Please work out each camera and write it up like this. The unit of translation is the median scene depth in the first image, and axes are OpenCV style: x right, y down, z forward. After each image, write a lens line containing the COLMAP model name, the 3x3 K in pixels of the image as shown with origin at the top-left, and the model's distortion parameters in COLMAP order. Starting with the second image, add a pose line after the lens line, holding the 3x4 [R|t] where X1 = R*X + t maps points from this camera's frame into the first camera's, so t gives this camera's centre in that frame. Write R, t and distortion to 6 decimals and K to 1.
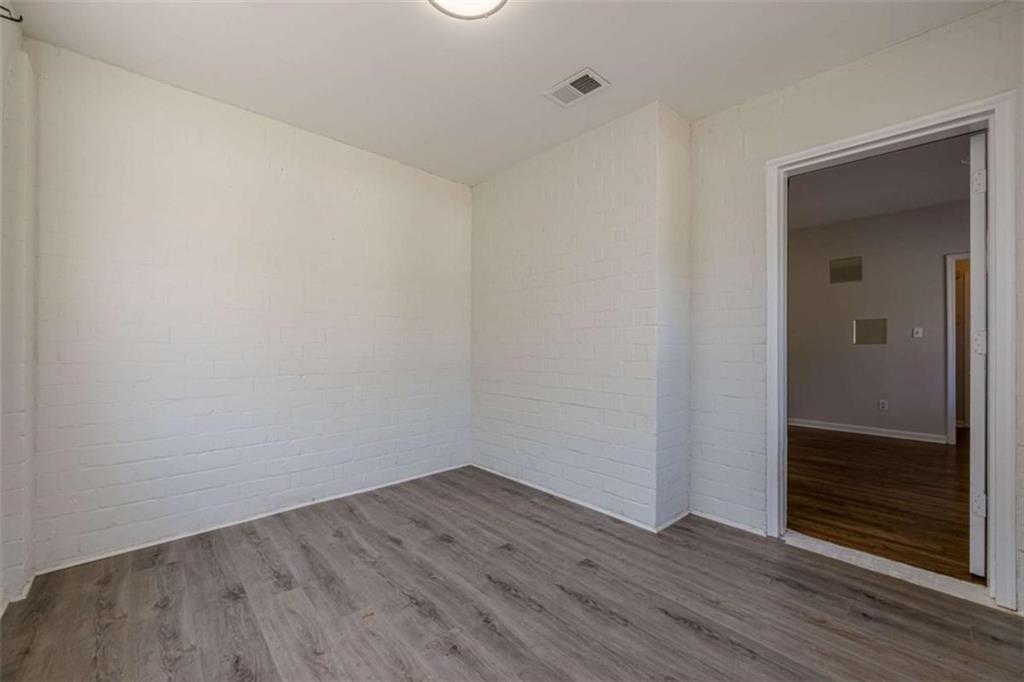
lens RADIAL K [[393.1, 0, 535.4], [0, 393.1, 345.8], [0, 0, 1]] dist [-0.000434, -0.000064]
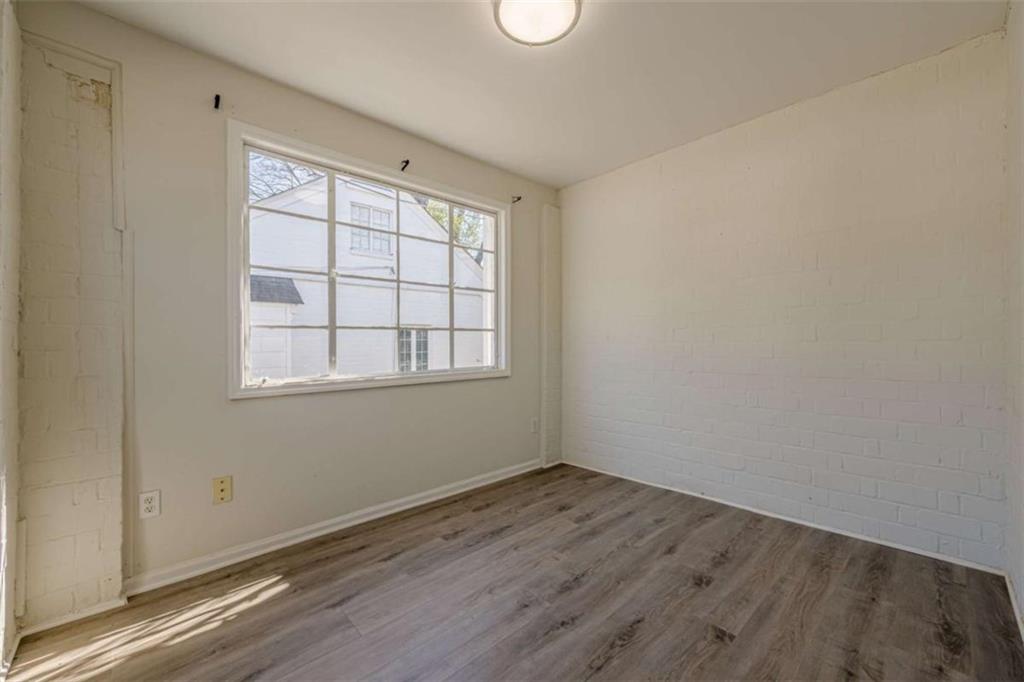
lens RADIAL K [[393.1, 0, 535.4], [0, 393.1, 345.8], [0, 0, 1]] dist [-0.000434, -0.000064]
pose [[0.044852, 0.004659, -0.998983, 0.656946], [0.000927, 0.999989, 0.004705, -0.037284], [0.998993, -0.001138, 0.044847, 0.622251]]
